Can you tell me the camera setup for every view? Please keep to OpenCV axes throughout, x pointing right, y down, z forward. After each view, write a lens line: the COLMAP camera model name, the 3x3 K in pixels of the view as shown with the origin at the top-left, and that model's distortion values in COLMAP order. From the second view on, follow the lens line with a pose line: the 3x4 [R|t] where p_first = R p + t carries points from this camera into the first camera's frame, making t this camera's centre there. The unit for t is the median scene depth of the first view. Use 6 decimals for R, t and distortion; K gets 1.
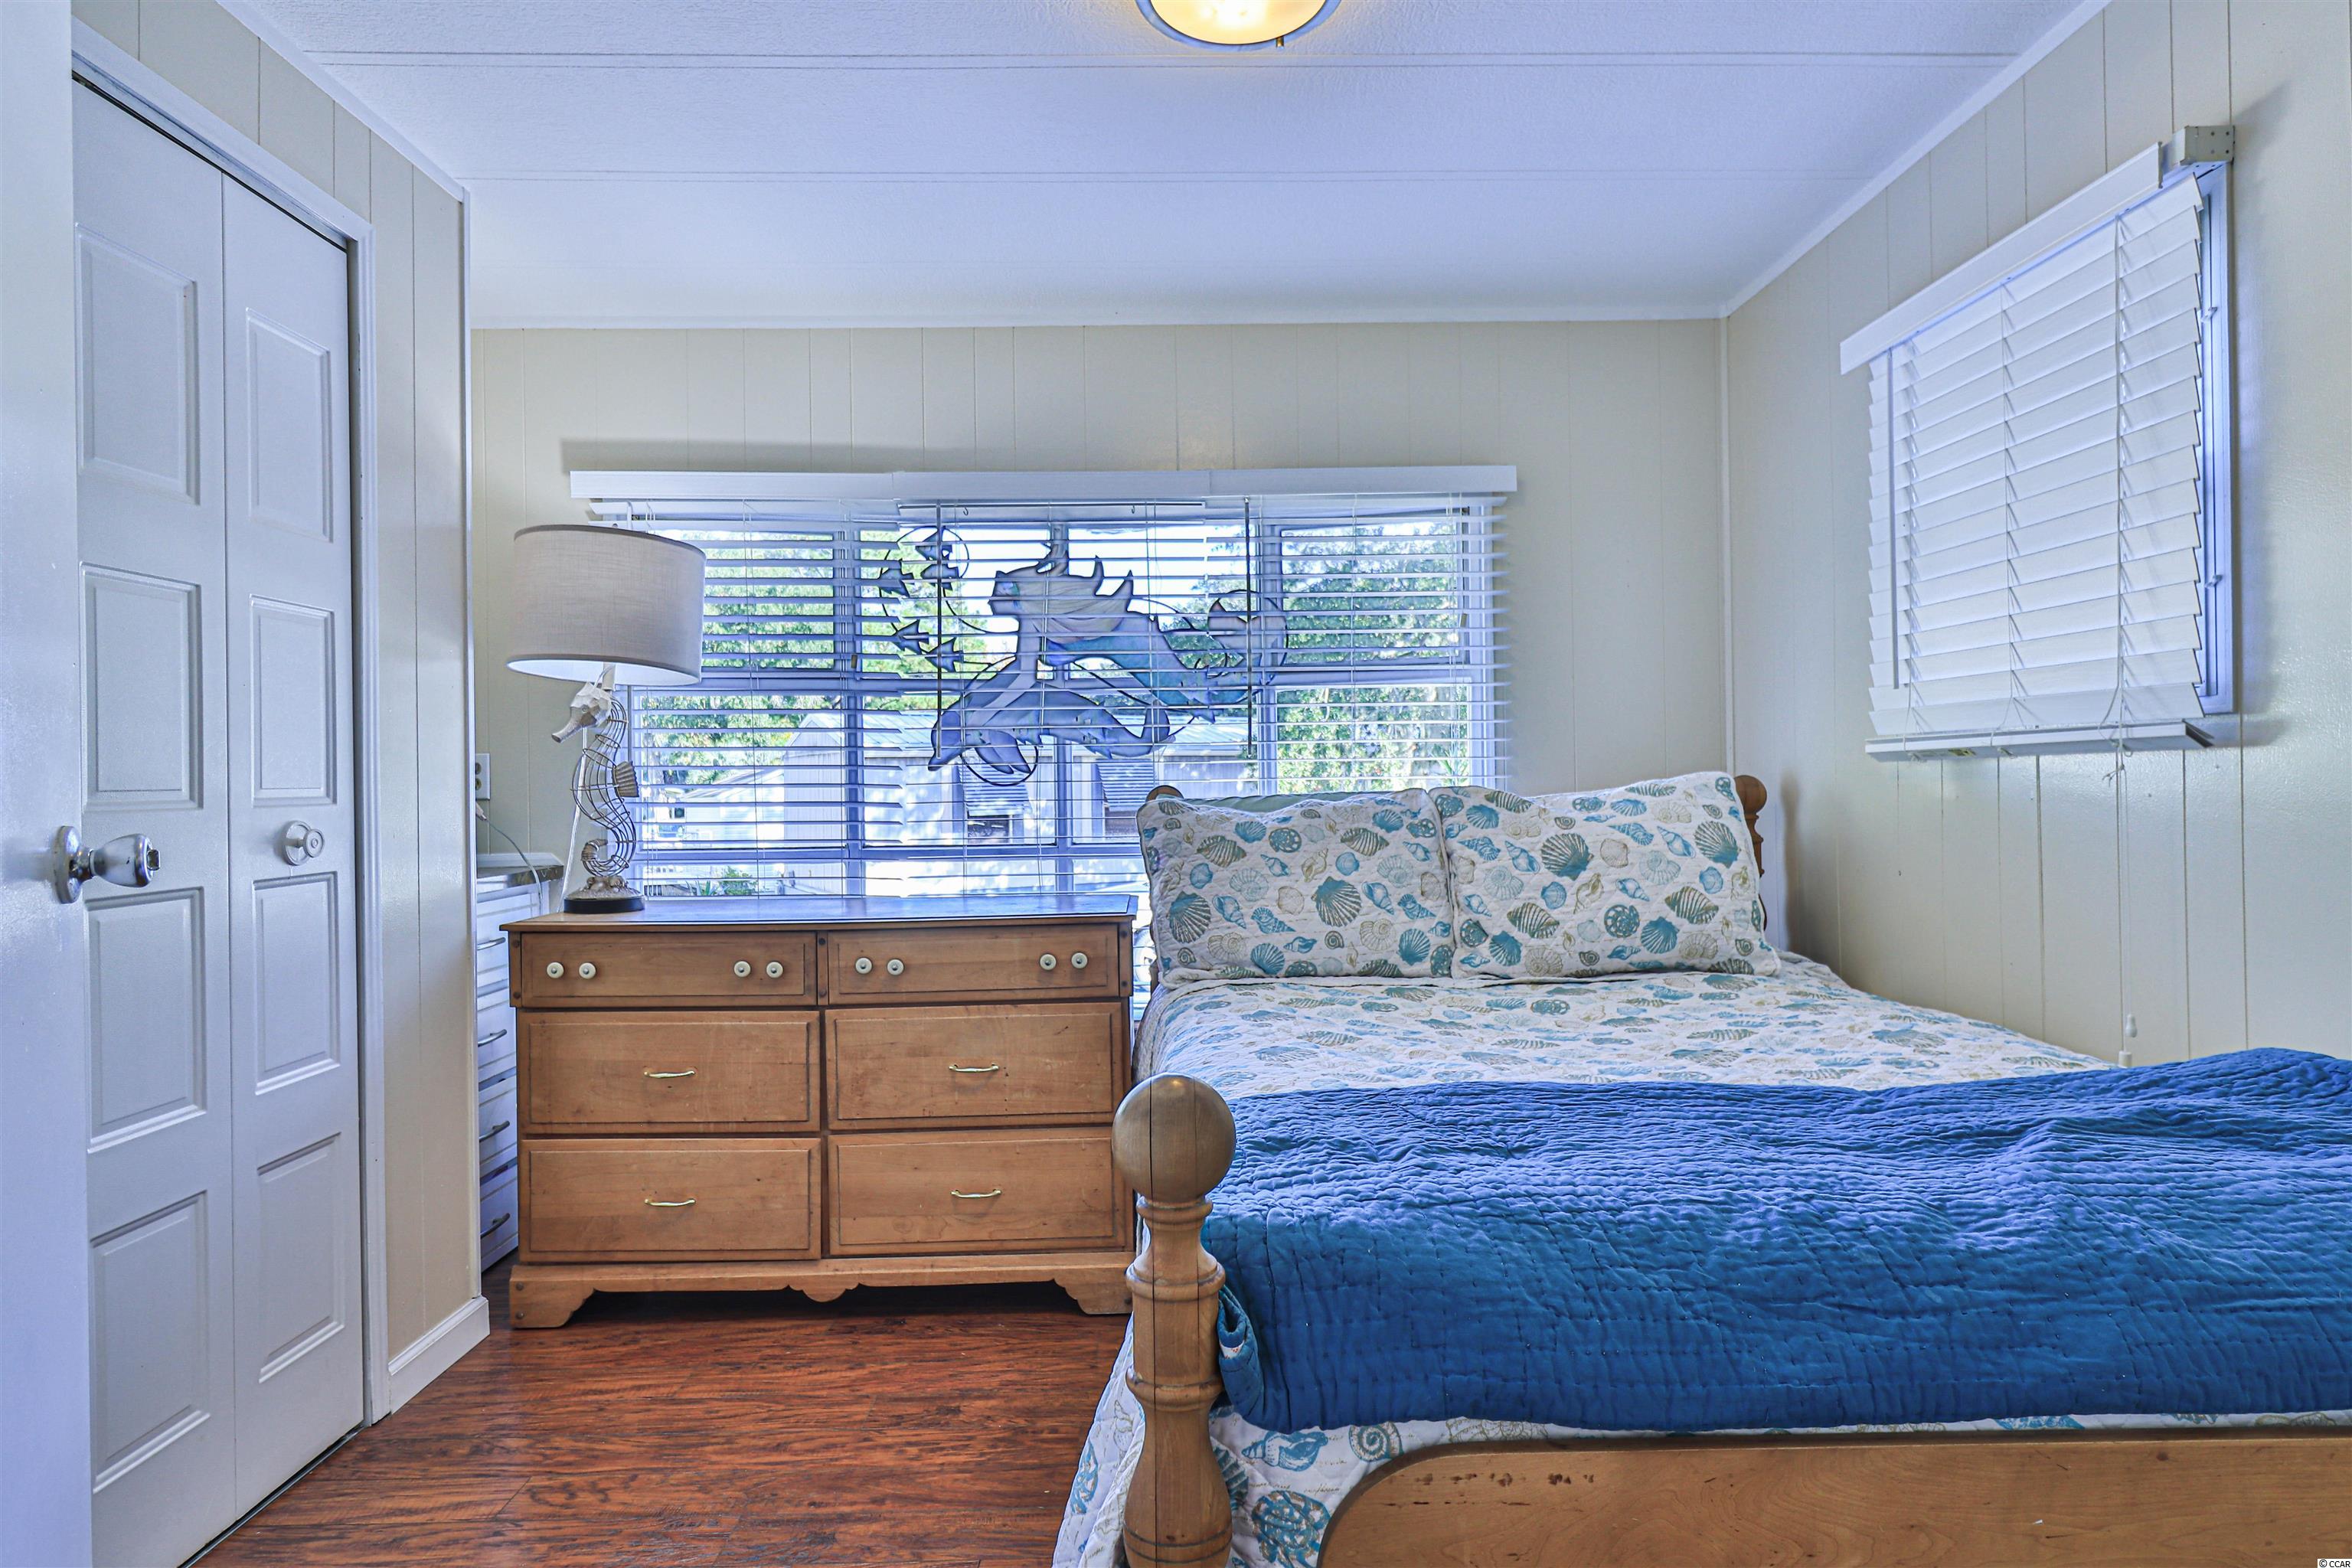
lens RADIAL K [[1289.2, 0, 1187.2], [0, 1289.2, 778.5], [0, 0, 1]] dist [0.003273, -0.001142]
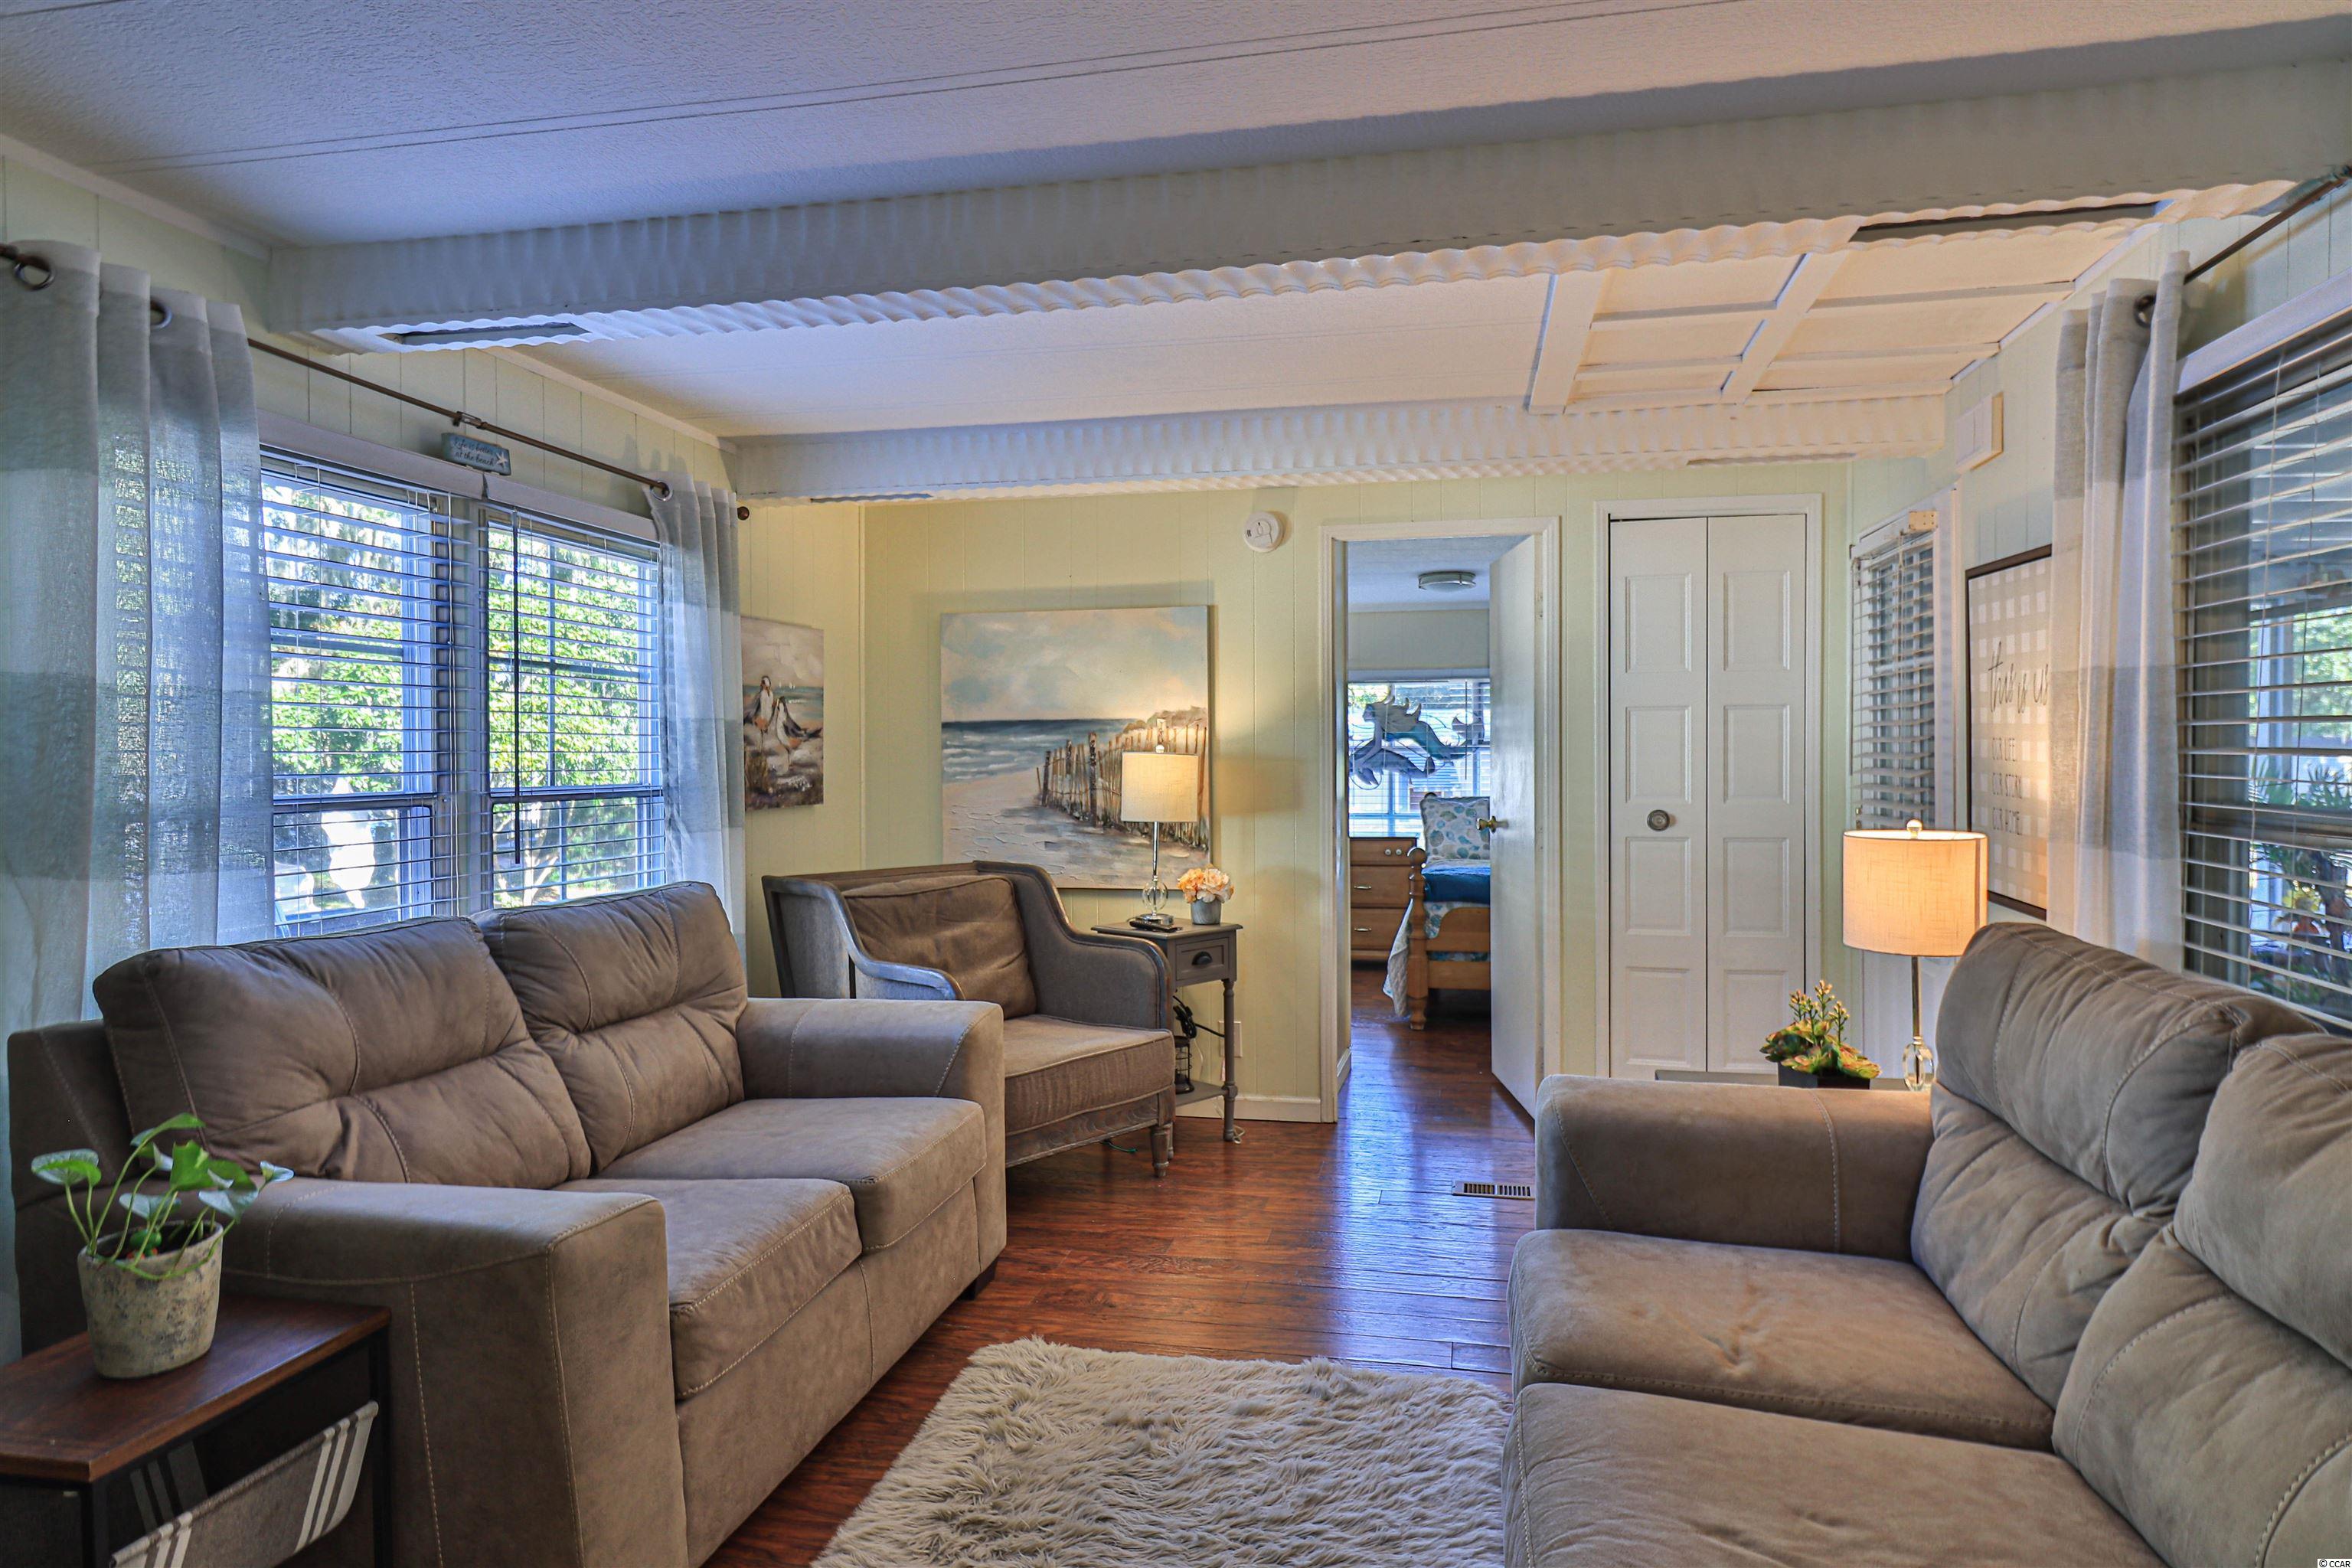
lens RADIAL K [[1317.1, 0, 1187.8], [0, 1317.1, 768.8], [0, 0, 1]] dist [0.001183, -0.000854]
pose [[0.973073, 0.013200, -0.230119, 0.139589], [-0.010918, 0.999878, 0.011187, -0.079257], [0.230238, -0.008374, 0.973098, -2.074518]]
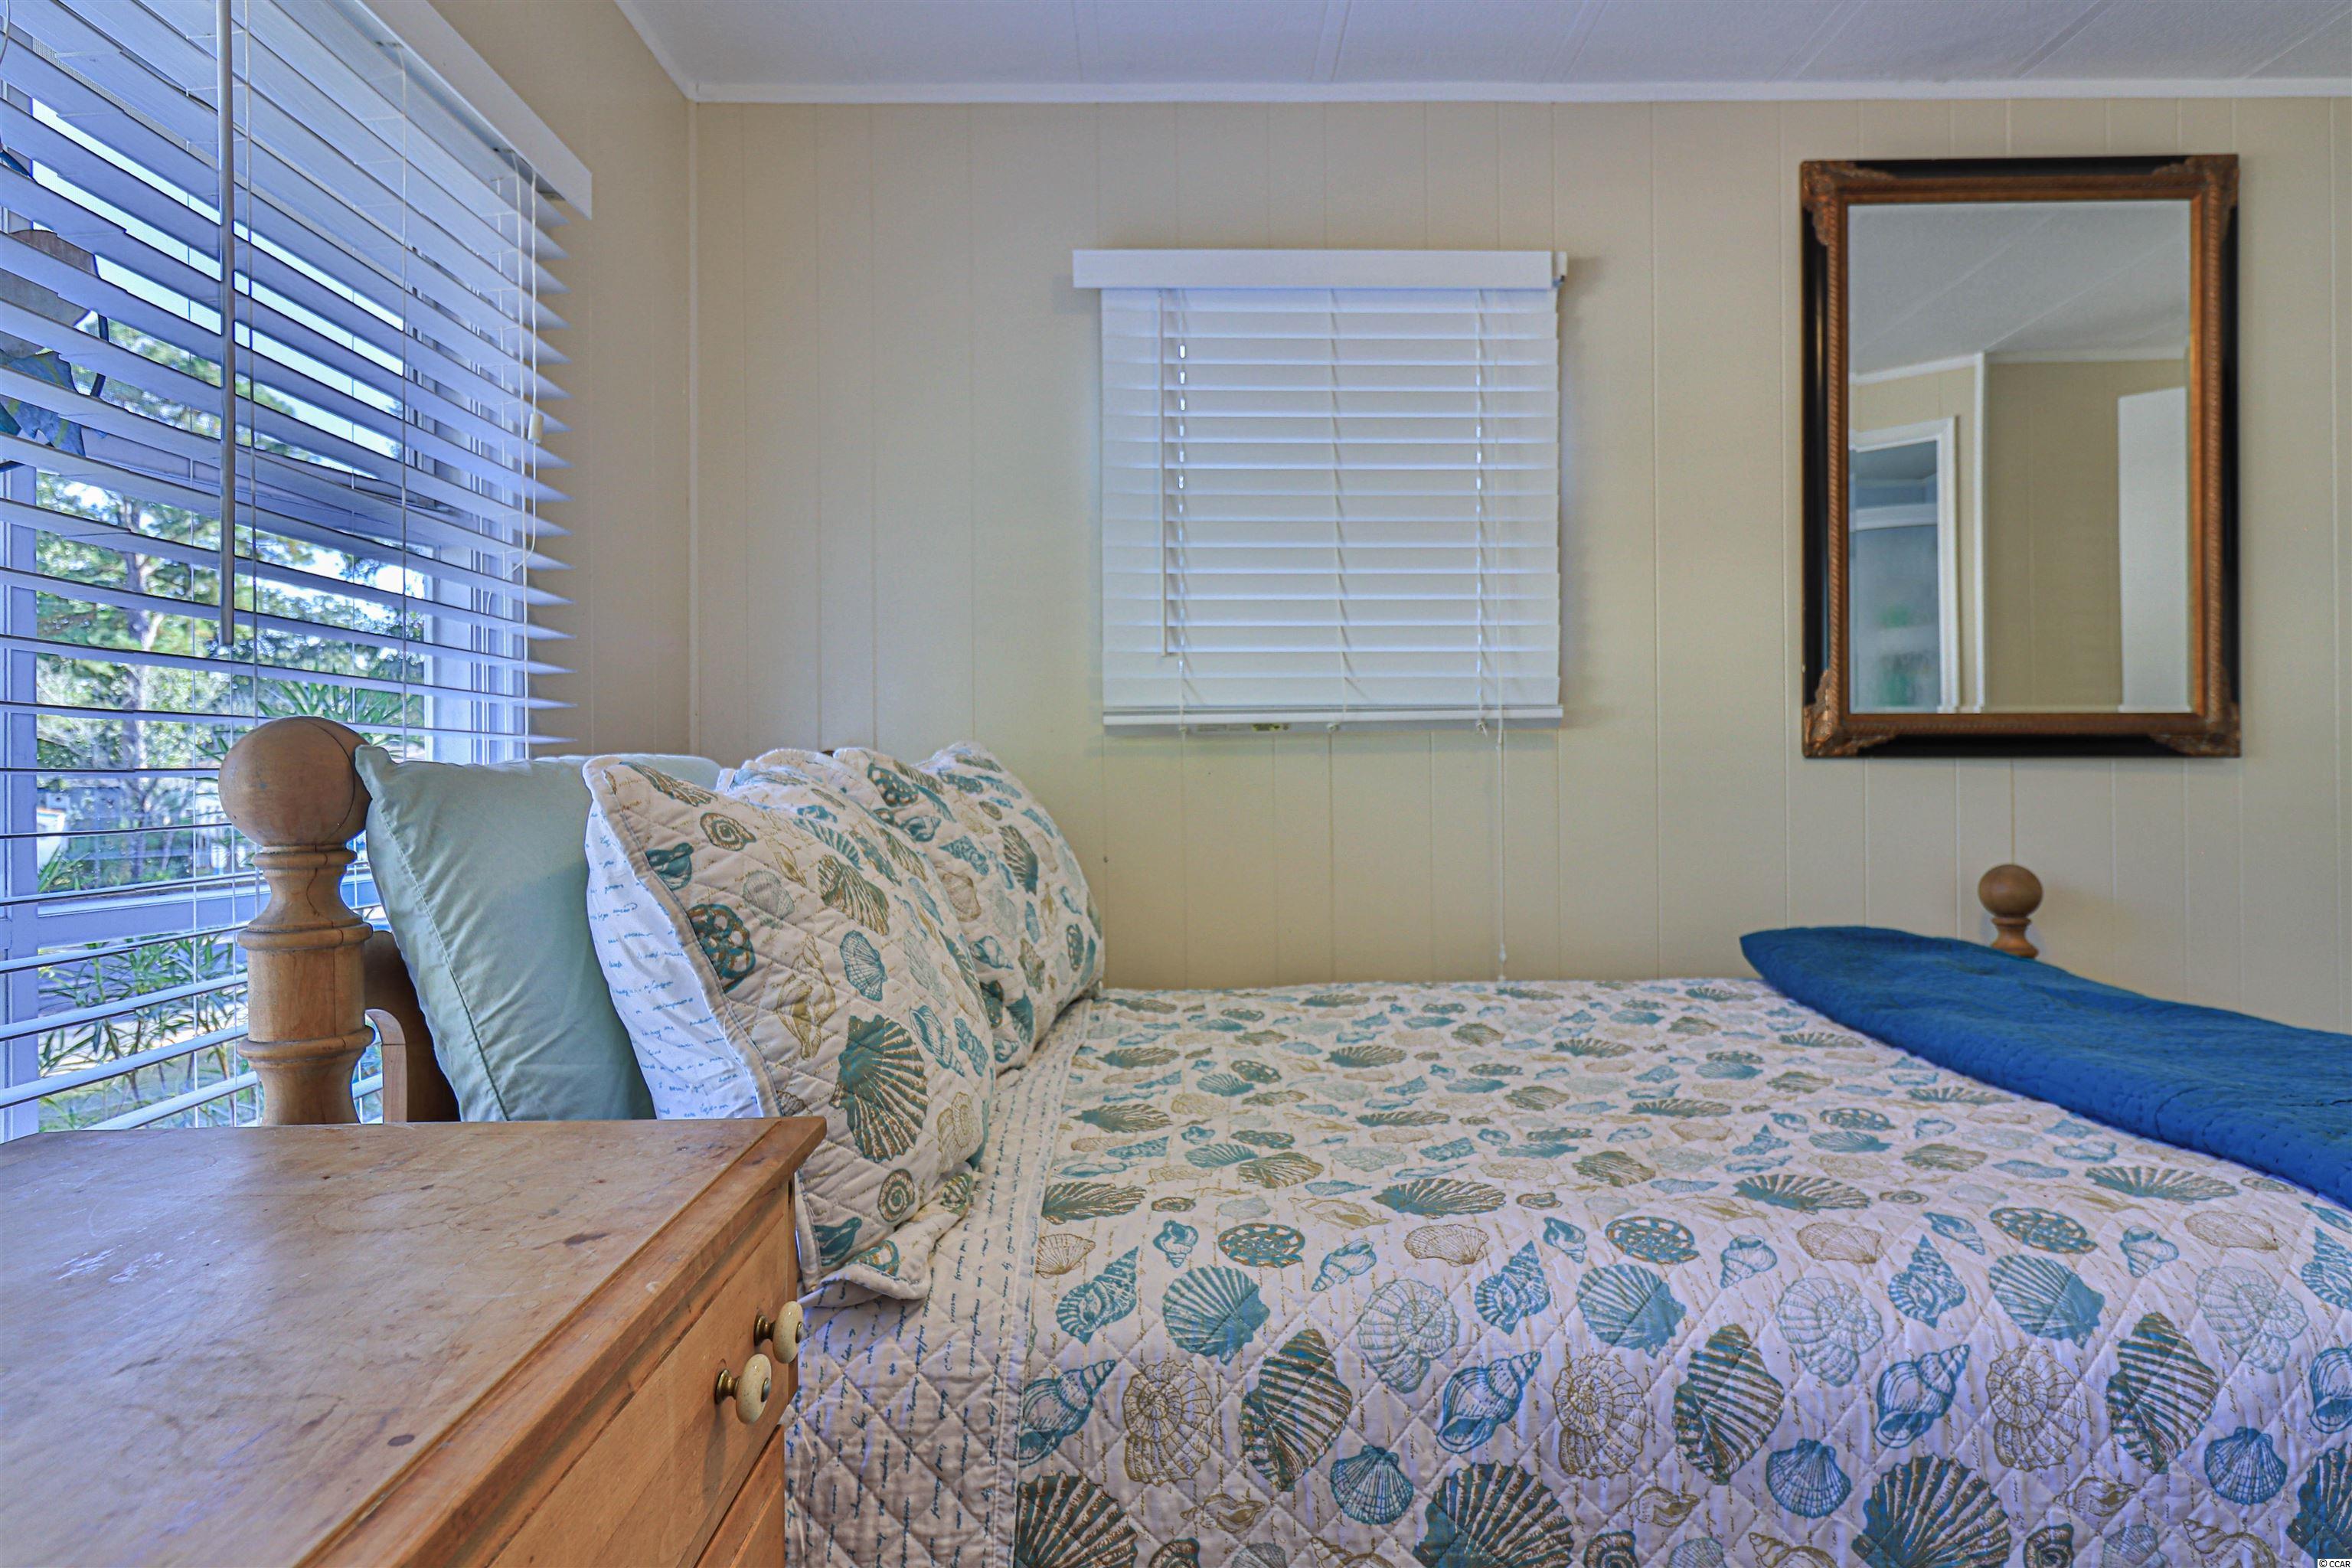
lens RADIAL K [[1299.6, 0, 1189.7], [0, 1299.6, 778.9], [0, 0, 1]] dist [0.003387, -0.003078]
pose [[0.010862, 0.012142, 0.999867, -0.358480], [0.006466, 0.999905, -0.012213, 0.028087], [-0.999920, 0.006598, 0.010782, 0.911341]]
